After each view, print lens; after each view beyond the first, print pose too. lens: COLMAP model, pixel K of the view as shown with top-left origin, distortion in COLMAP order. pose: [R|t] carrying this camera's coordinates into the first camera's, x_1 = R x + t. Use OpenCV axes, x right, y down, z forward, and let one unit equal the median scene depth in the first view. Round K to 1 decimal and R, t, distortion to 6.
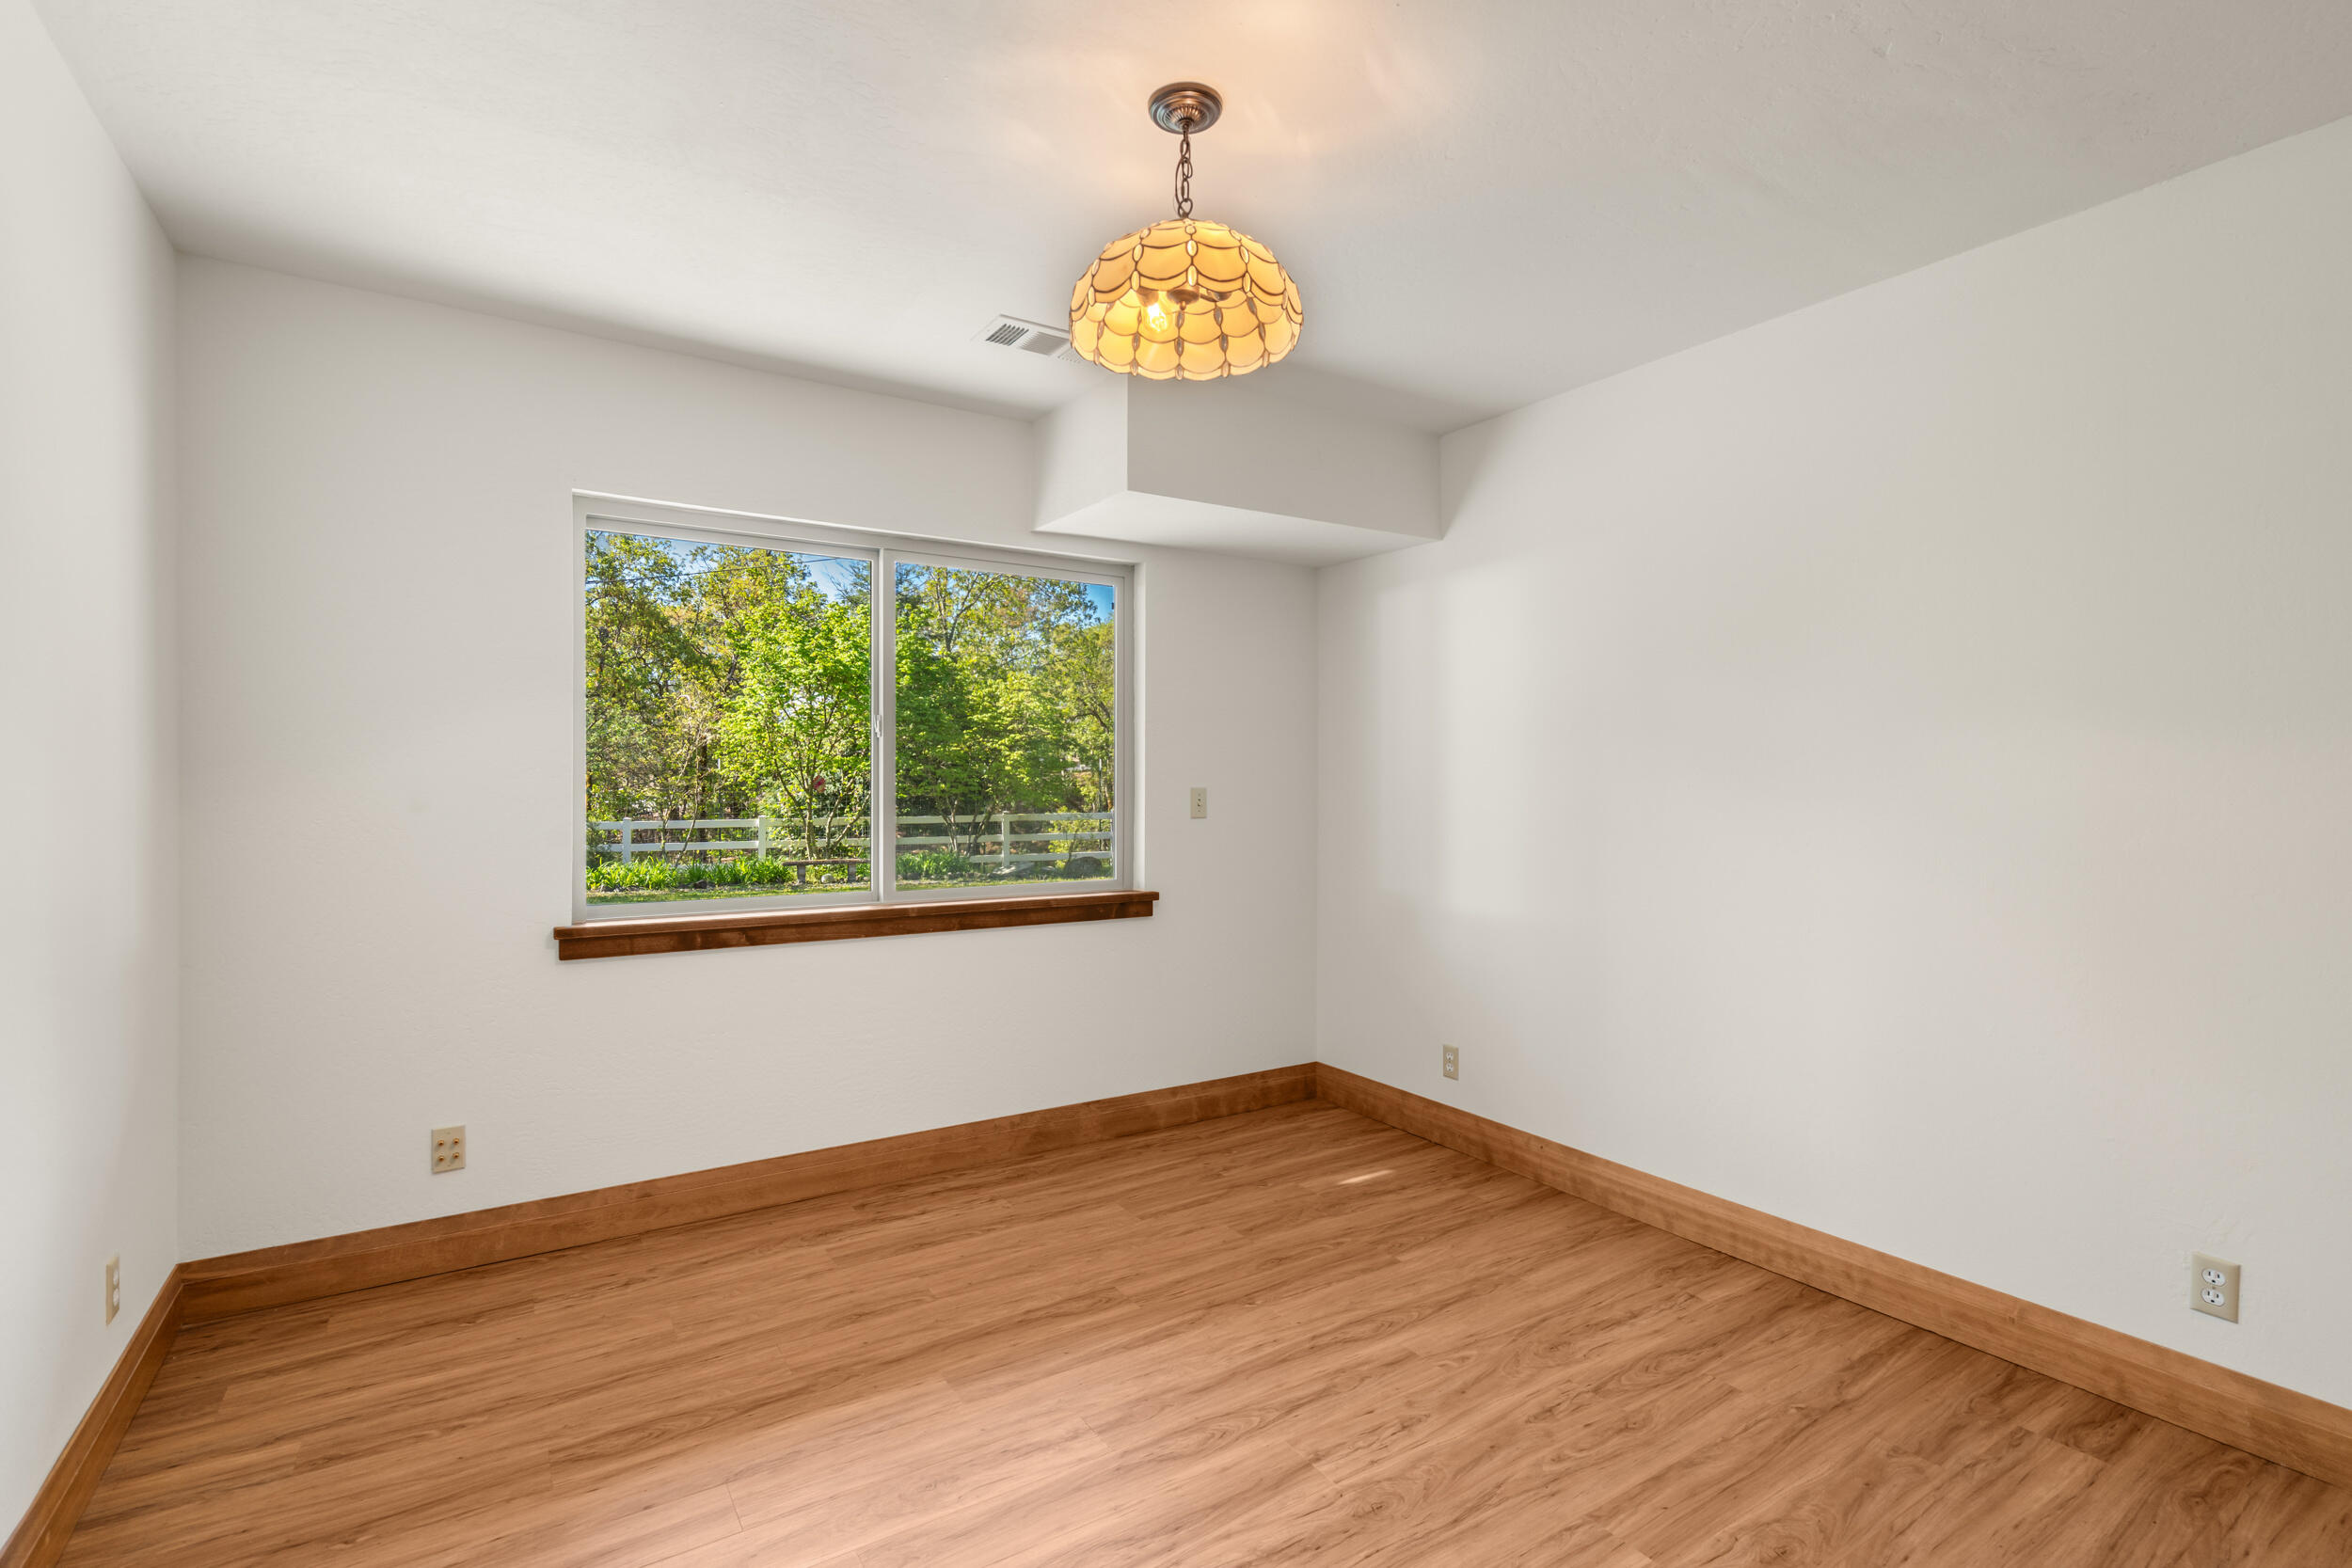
lens RADIAL K [[1073.9, 0, 1174.6], [0, 1073.9, 783.4], [0, 0, 1]] dist [-0.007626, 0.000687]
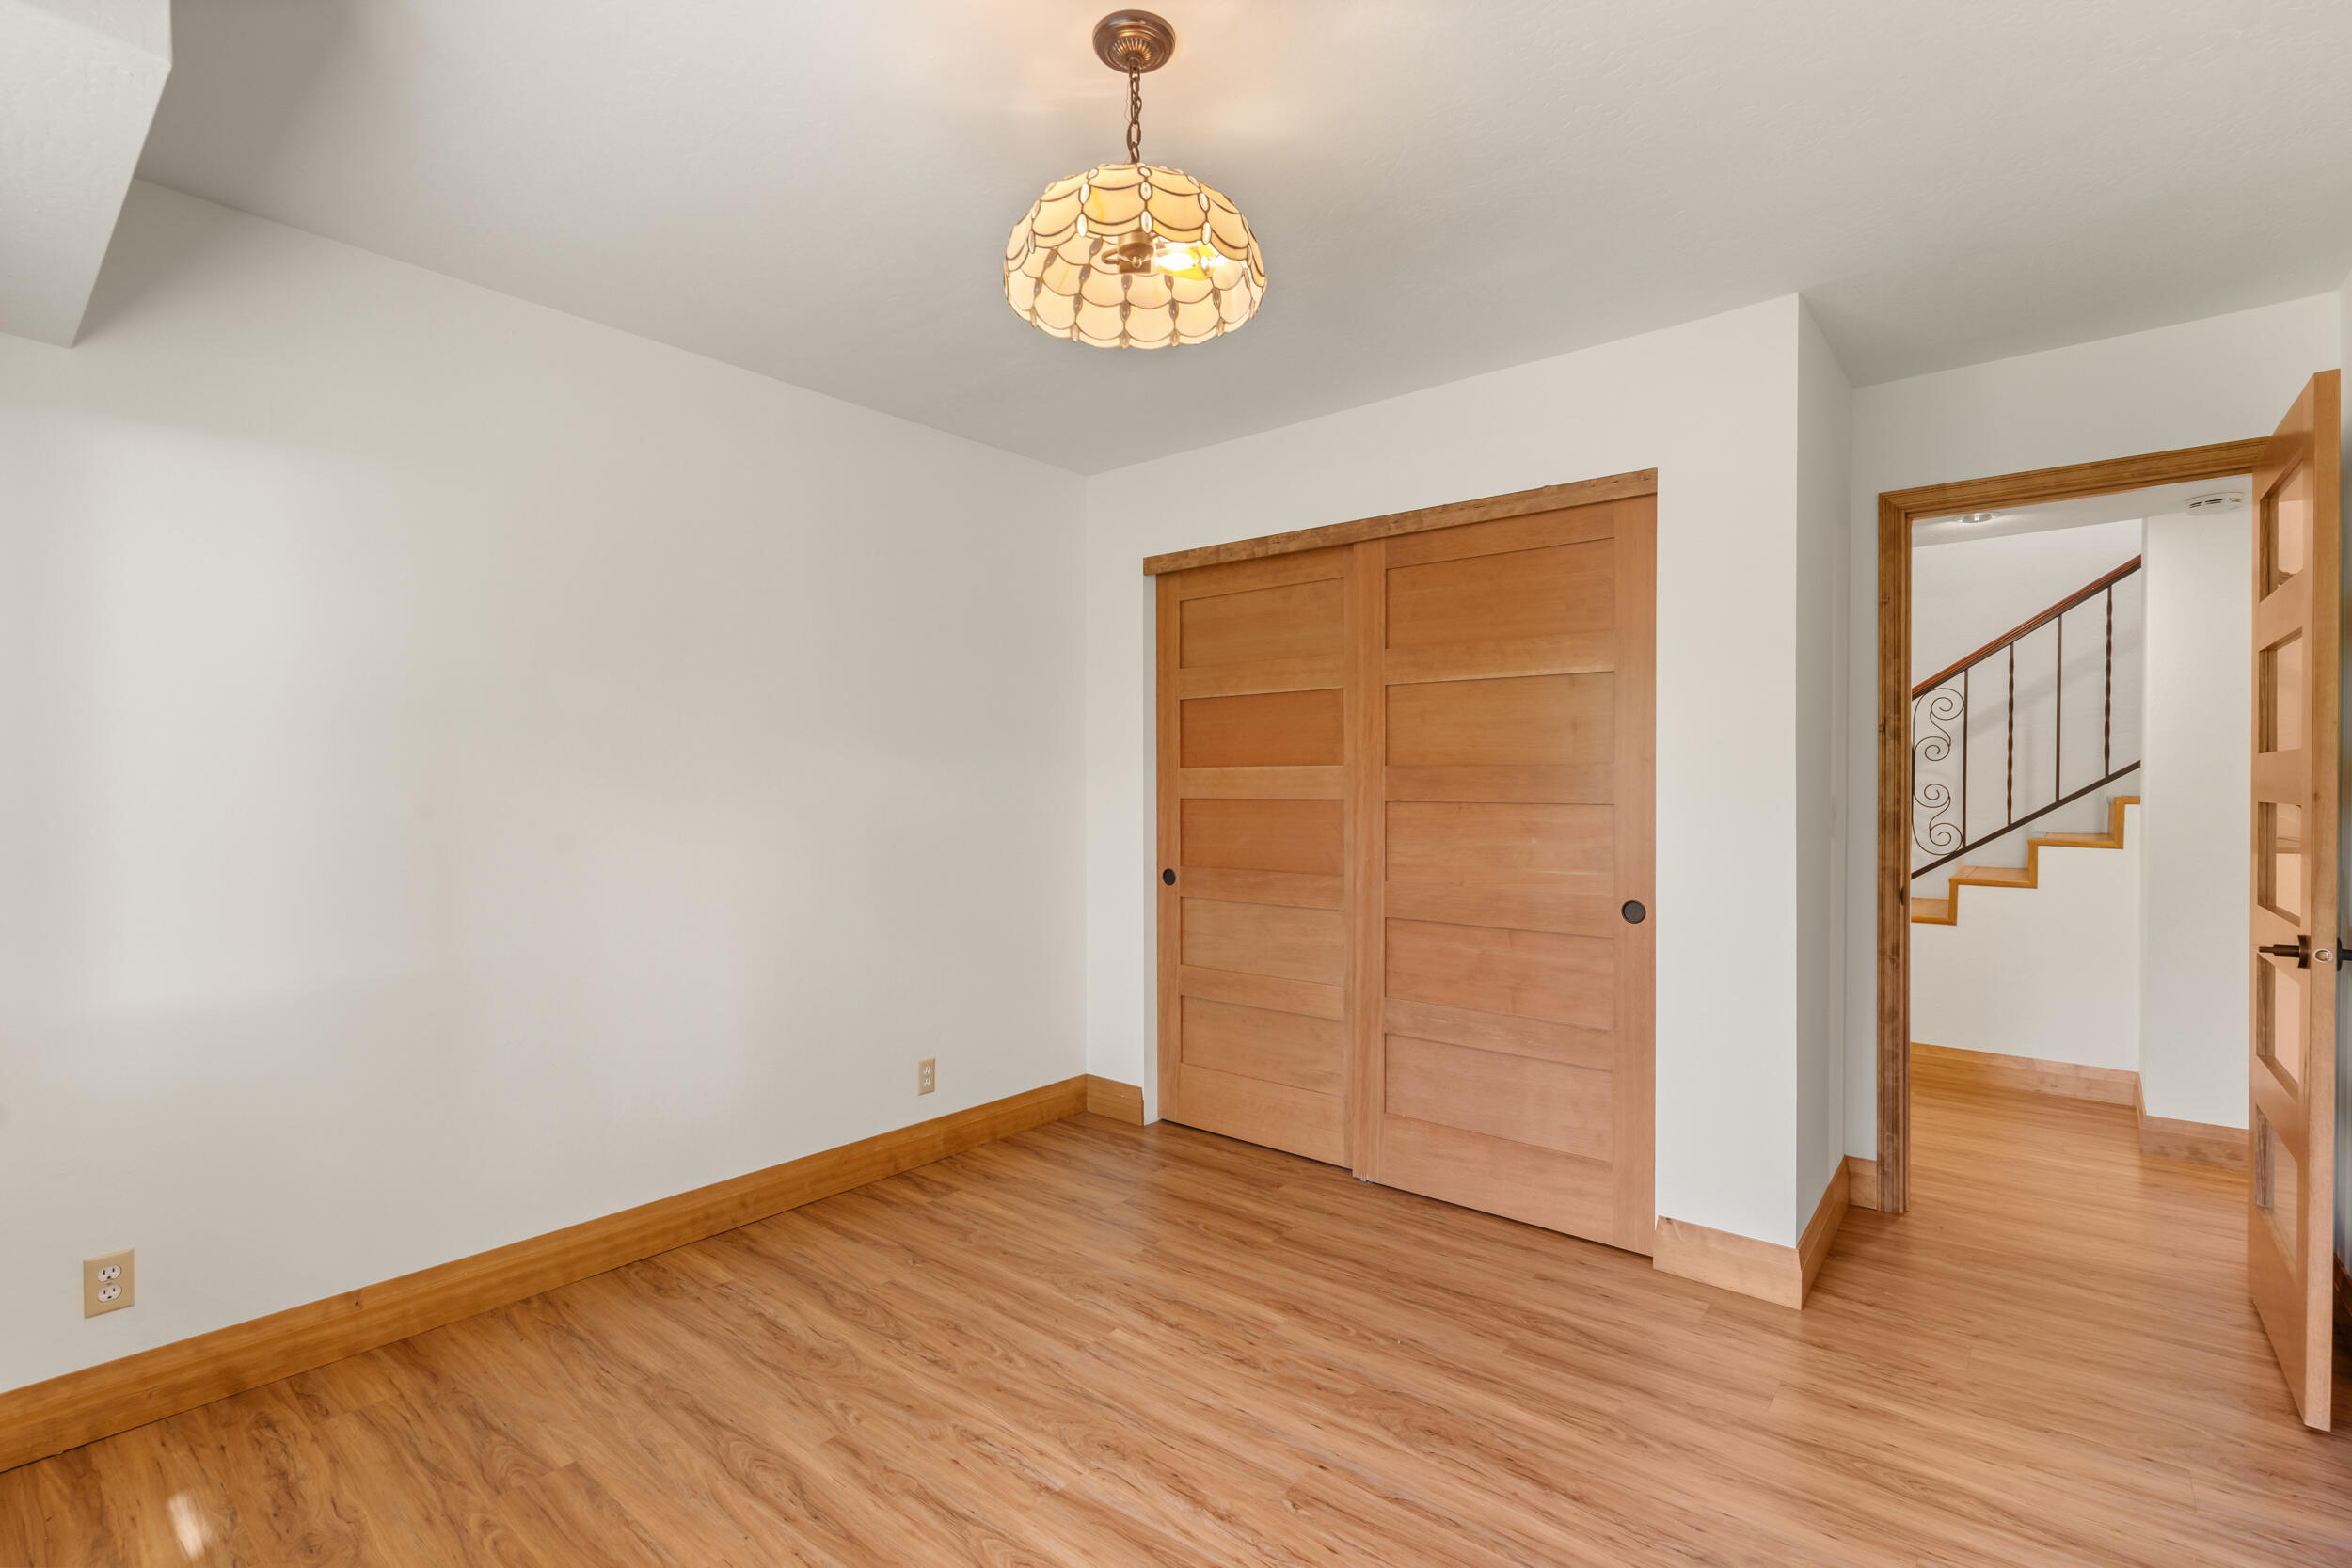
lens RADIAL K [[1073.9, 0, 1174.6], [0, 1073.9, 783.4], [0, 0, 1]] dist [-0.007626, 0.000687]
pose [[-0.293218, -0.008583, 0.956007, -0.651383], [0.002764, 0.999948, 0.009825, -0.008498], [-0.956042, 0.005523, -0.293179, 0.936788]]
